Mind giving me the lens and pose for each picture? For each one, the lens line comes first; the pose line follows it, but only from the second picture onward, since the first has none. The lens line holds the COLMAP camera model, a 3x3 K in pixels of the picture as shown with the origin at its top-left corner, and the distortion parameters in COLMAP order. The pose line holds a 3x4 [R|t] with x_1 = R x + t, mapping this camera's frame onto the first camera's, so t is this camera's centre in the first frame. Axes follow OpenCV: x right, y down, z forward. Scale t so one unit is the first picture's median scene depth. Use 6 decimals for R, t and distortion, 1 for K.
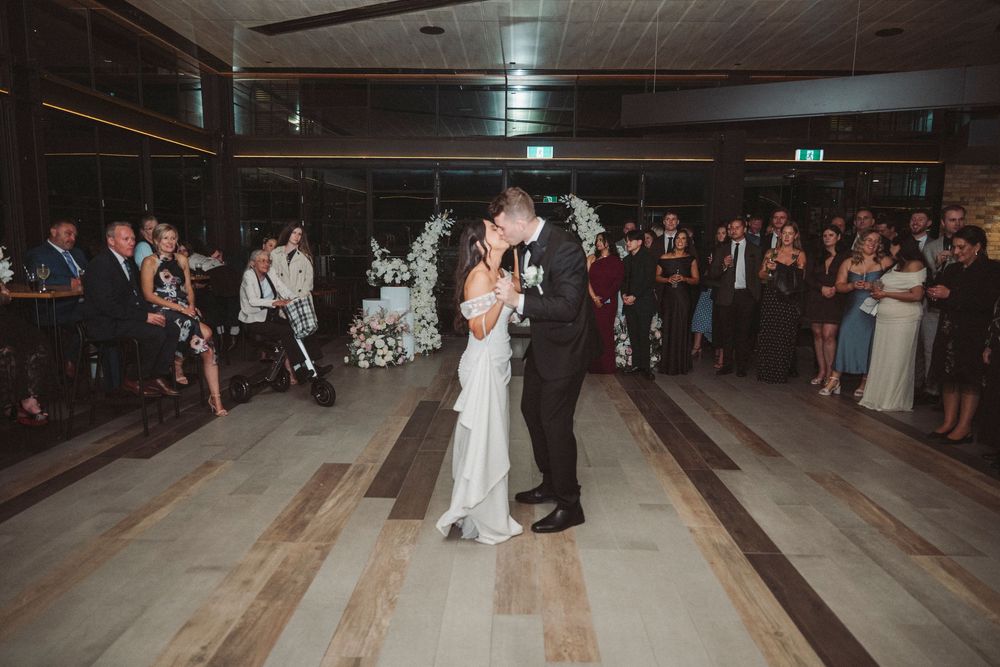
lens RADIAL K [[651.2, 0, 500.0], [0, 651.2, 333.5], [0, 0, 1]] dist [-0.006127, -0.001524]
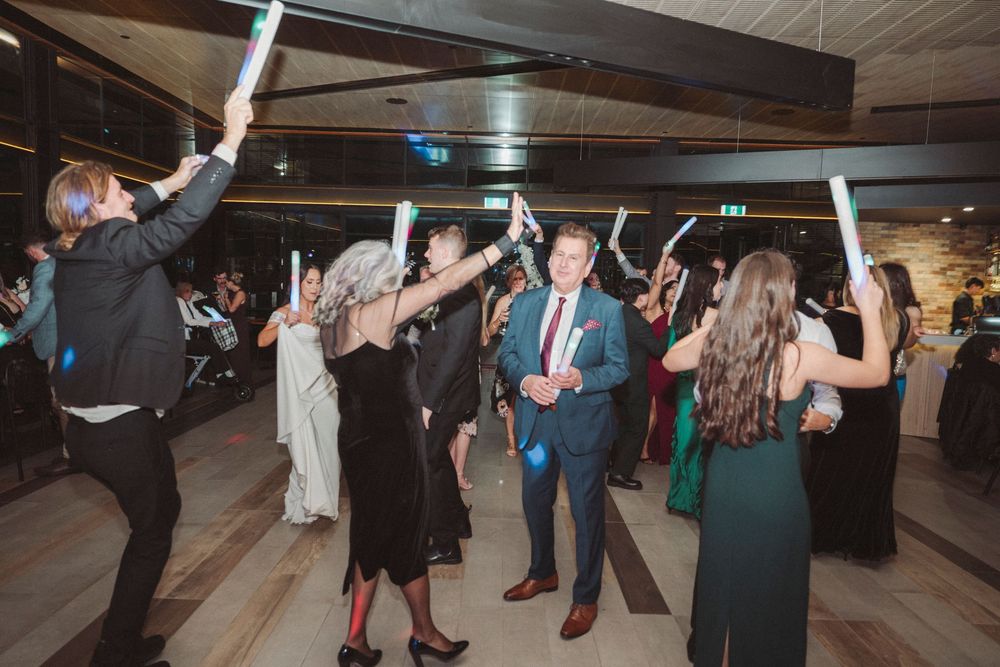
lens RADIAL K [[651.2, 0, 500.0], [0, 651.2, 333.5], [0, 0, 1]] dist [-0.006127, -0.001524]
pose [[0.999594, 0.017832, 0.022234, 0.072618], [-0.016581, 0.998338, -0.055196, 0.015202], [-0.023182, 0.054805, 0.998228, -0.174767]]
